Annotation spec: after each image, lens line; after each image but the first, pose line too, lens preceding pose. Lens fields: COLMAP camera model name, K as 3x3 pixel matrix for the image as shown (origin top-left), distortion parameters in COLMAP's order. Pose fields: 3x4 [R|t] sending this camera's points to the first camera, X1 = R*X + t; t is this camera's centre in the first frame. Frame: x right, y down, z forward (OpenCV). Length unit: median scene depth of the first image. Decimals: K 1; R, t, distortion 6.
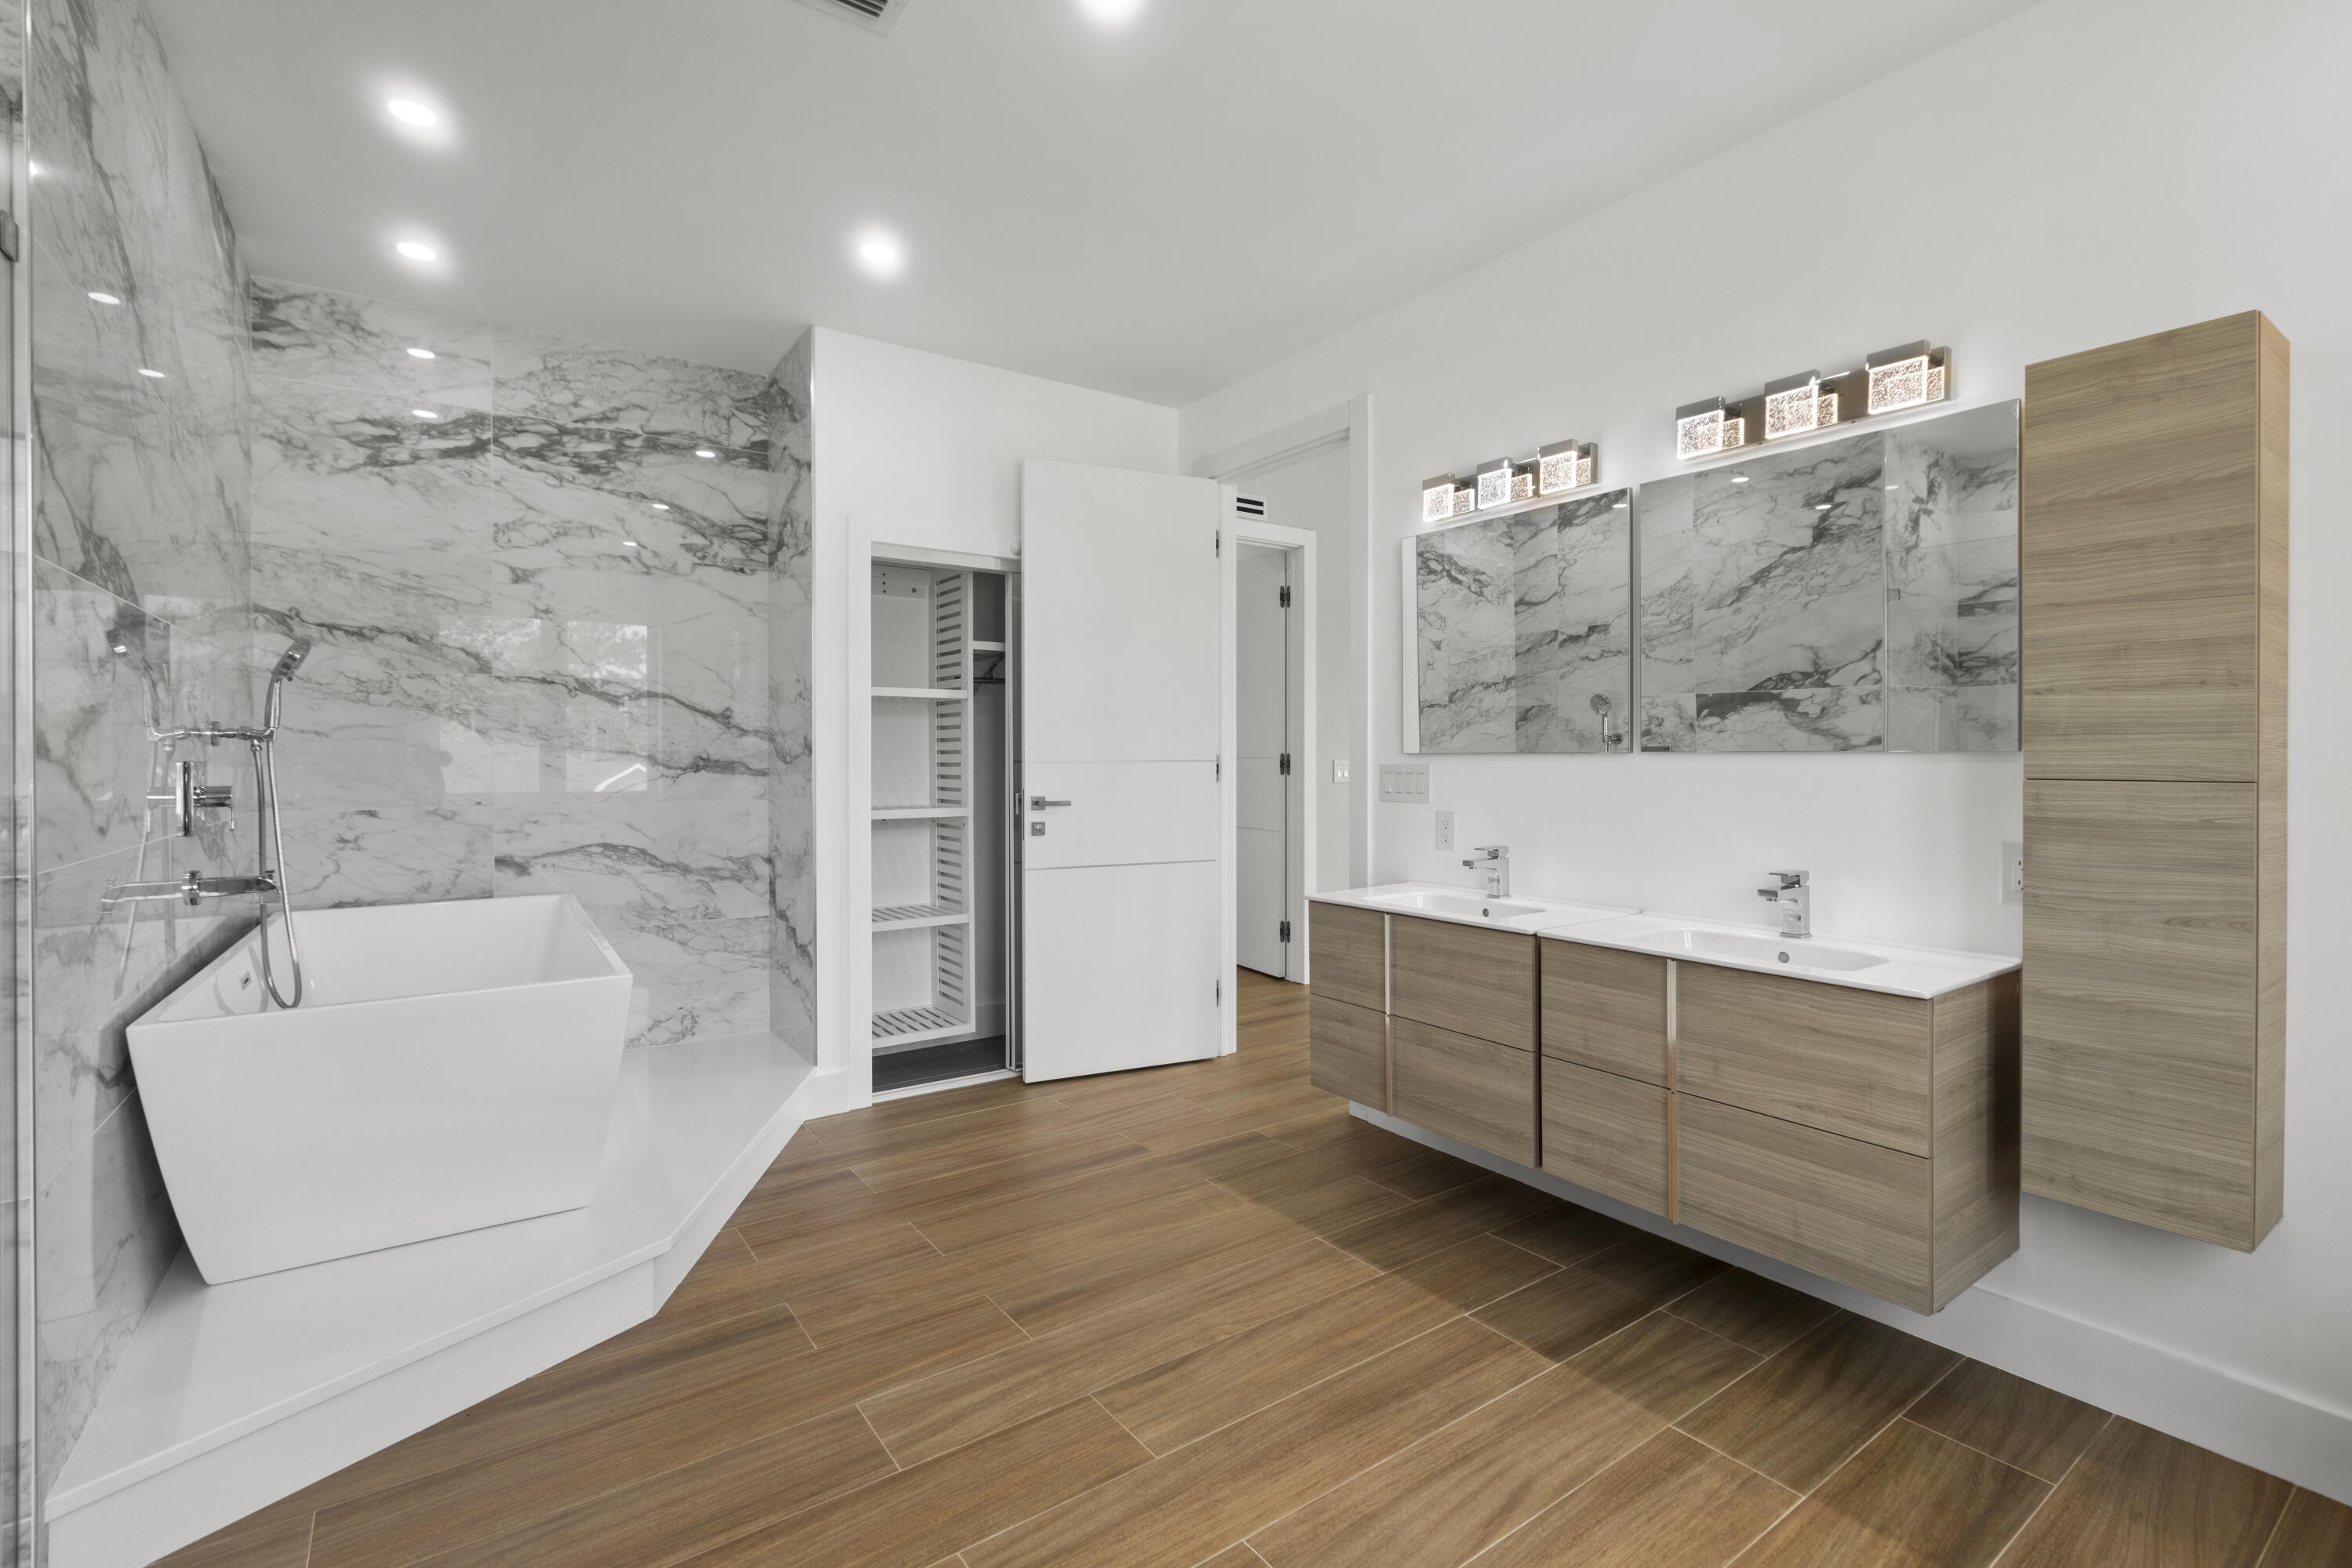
lens RADIAL K [[1056.1, 0, 1173.4], [0, 1056.1, 745.2], [0, 0, 1]] dist [-0.000038, -0.000381]
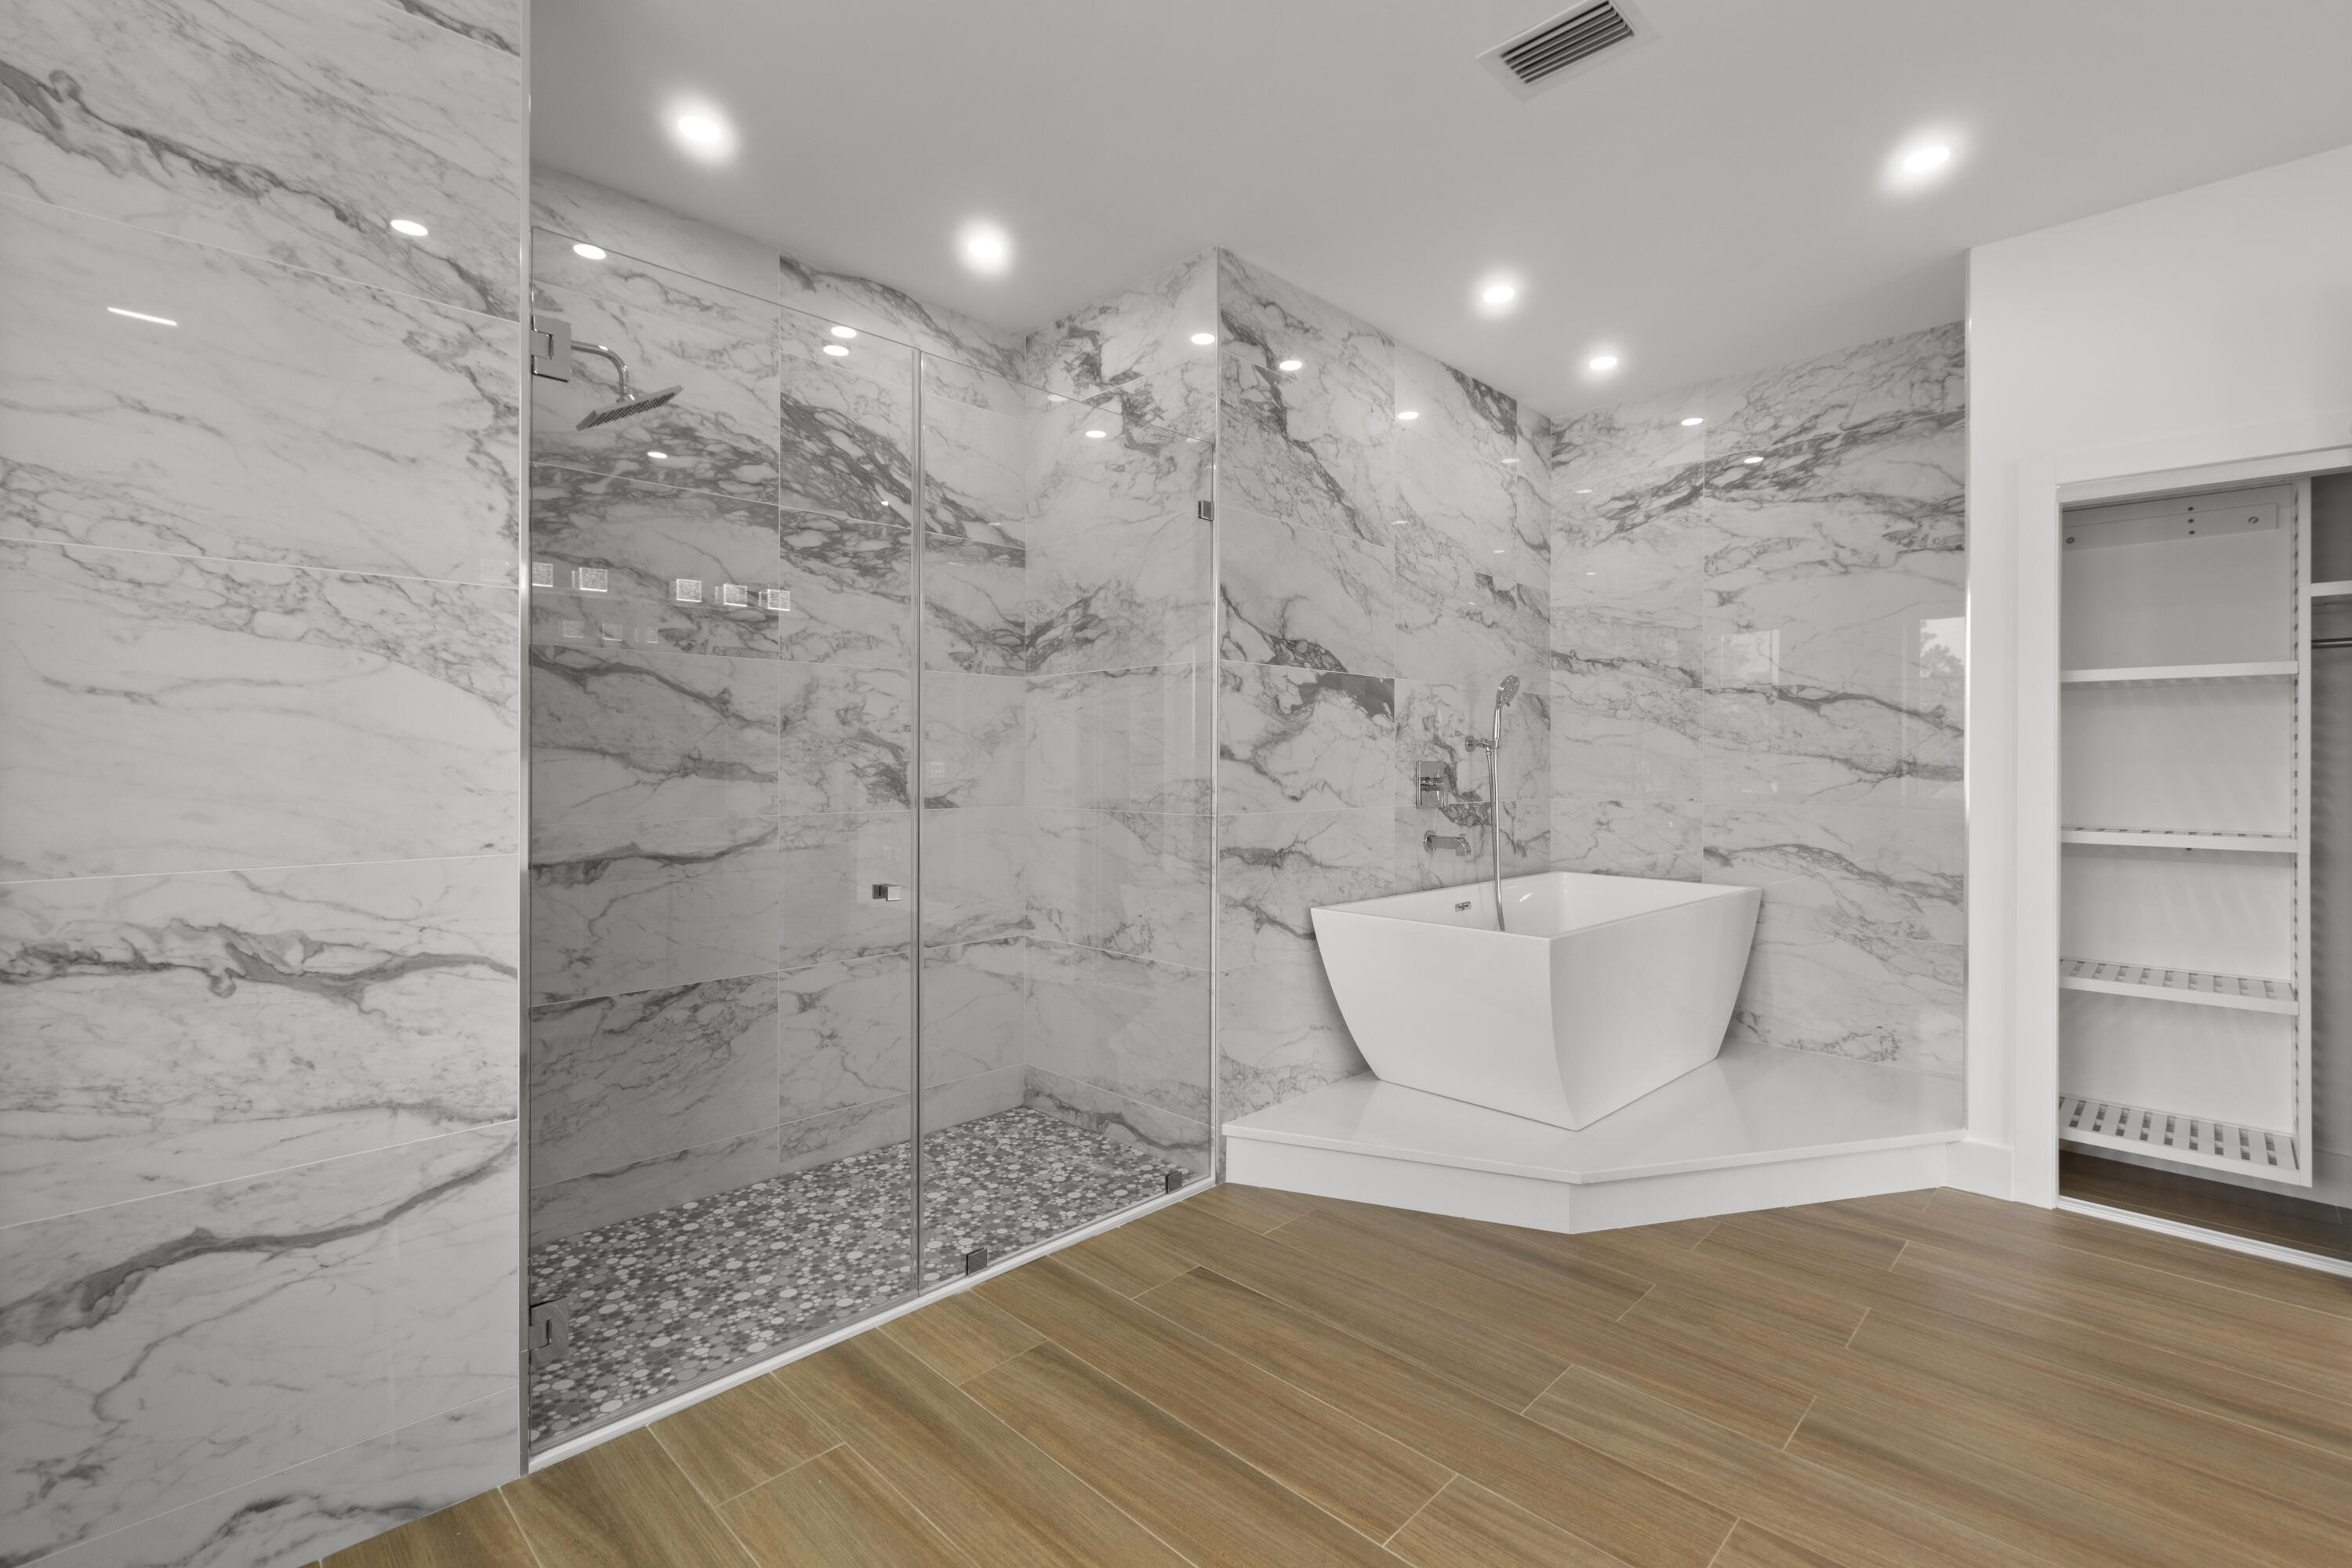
lens RADIAL K [[1056.1, 0, 1173.4], [0, 1056.1, 745.2], [0, 0, 1]] dist [-0.000038, -0.000381]
pose [[0.163729, -0.010641, -0.986448, 0.390685], [0.006975, 0.999929, -0.009629, 0.002054], [0.986481, -0.005304, 0.163791, 0.240264]]
